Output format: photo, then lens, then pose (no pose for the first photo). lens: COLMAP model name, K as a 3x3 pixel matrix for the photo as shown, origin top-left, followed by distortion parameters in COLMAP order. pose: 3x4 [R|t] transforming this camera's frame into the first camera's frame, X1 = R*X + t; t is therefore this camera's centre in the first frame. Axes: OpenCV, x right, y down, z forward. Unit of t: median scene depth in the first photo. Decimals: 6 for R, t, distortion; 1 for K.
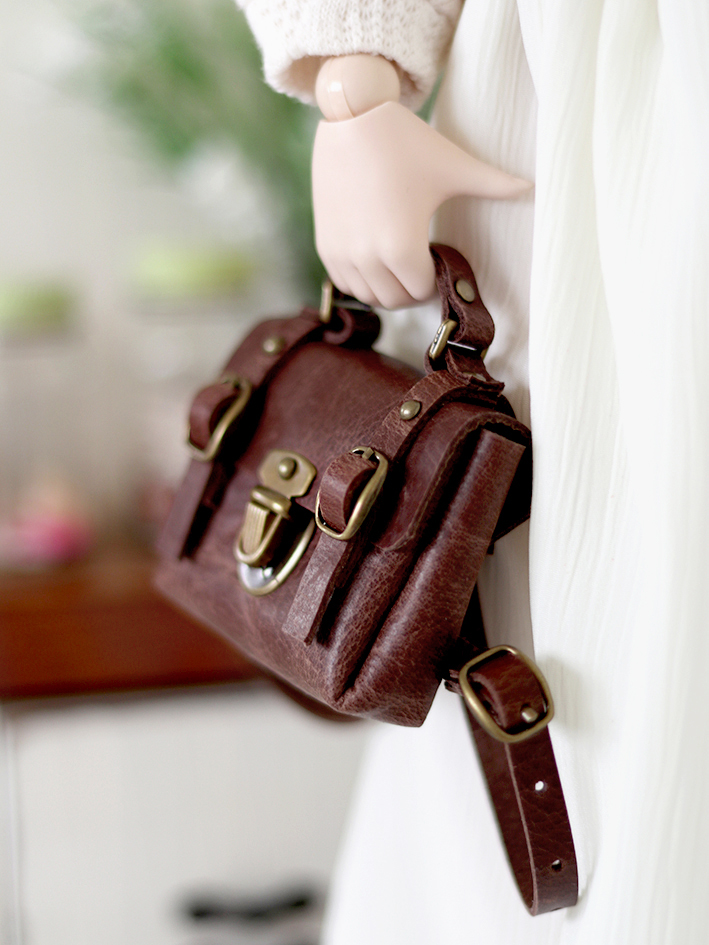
lens RADIAL K [[2572.6, 0, 354.5], [0, 2572.6, 472.5], [0, 0, 1]] dist [-0.150399, 0.004386]
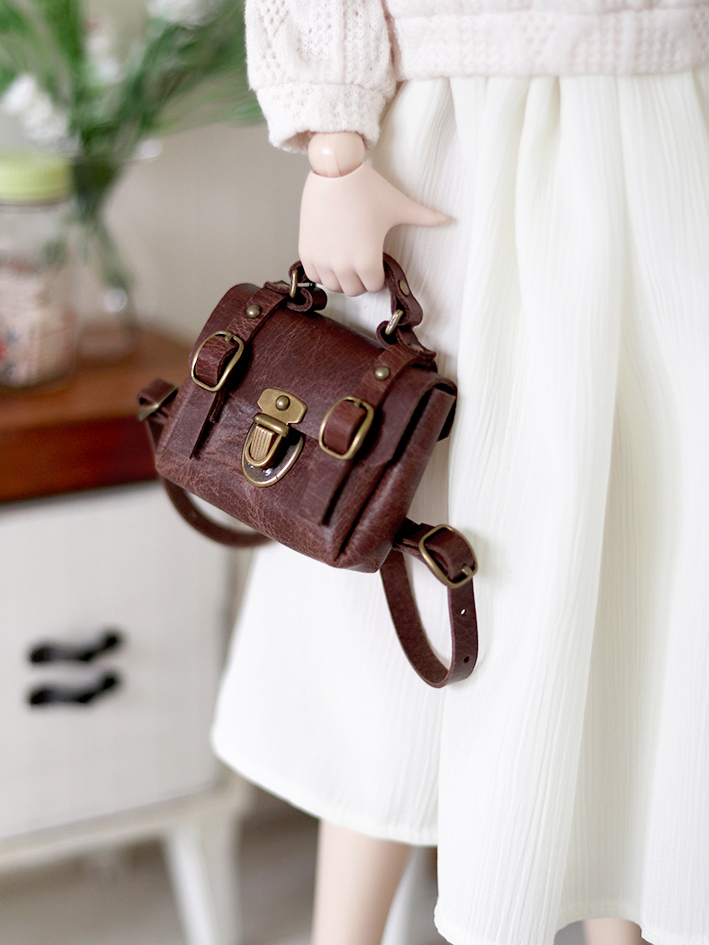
lens RADIAL K [[2675.6, 0, 354.5], [0, 2675.6, 472.5], [0, 0, 1]] dist [-0.197032, 0.678563]
pose [[0.944921, -0.030125, 0.325908, -0.506037], [-0.023116, 0.987126, 0.158267, -0.213678], [-0.326480, -0.157083, 0.932060, -0.484359]]
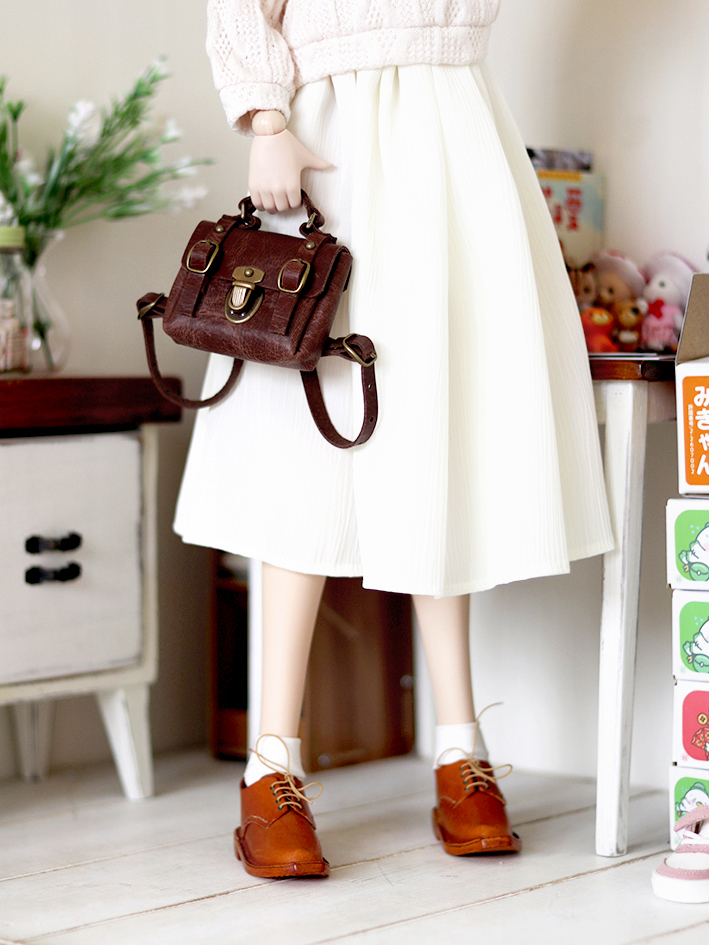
lens RADIAL K [[2572.6, 0, 354.5], [0, 2572.6, 472.5], [0, 0, 1]] dist [-0.150399, 0.004386]
pose [[0.841038, -0.008922, 0.540902, -1.315405], [0.057117, 0.995740, -0.072387, 0.385188], [-0.537952, 0.091775, 0.837965, -1.148379]]
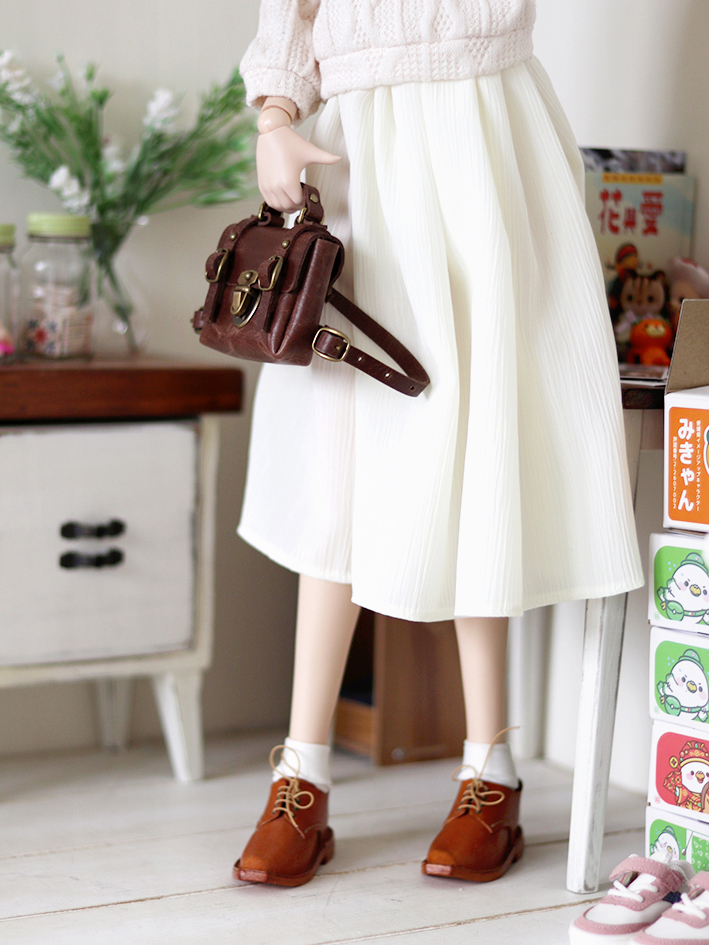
lens RADIAL K [[2572.6, 0, 354.5], [0, 2572.6, 472.5], [0, 0, 1]] dist [-0.150399, 0.004386]
pose [[0.946886, 0.020347, 0.320926, -0.708946], [-0.009933, 0.999371, -0.034054, 0.269383], [-0.321417, 0.029058, 0.946492, -1.421050]]
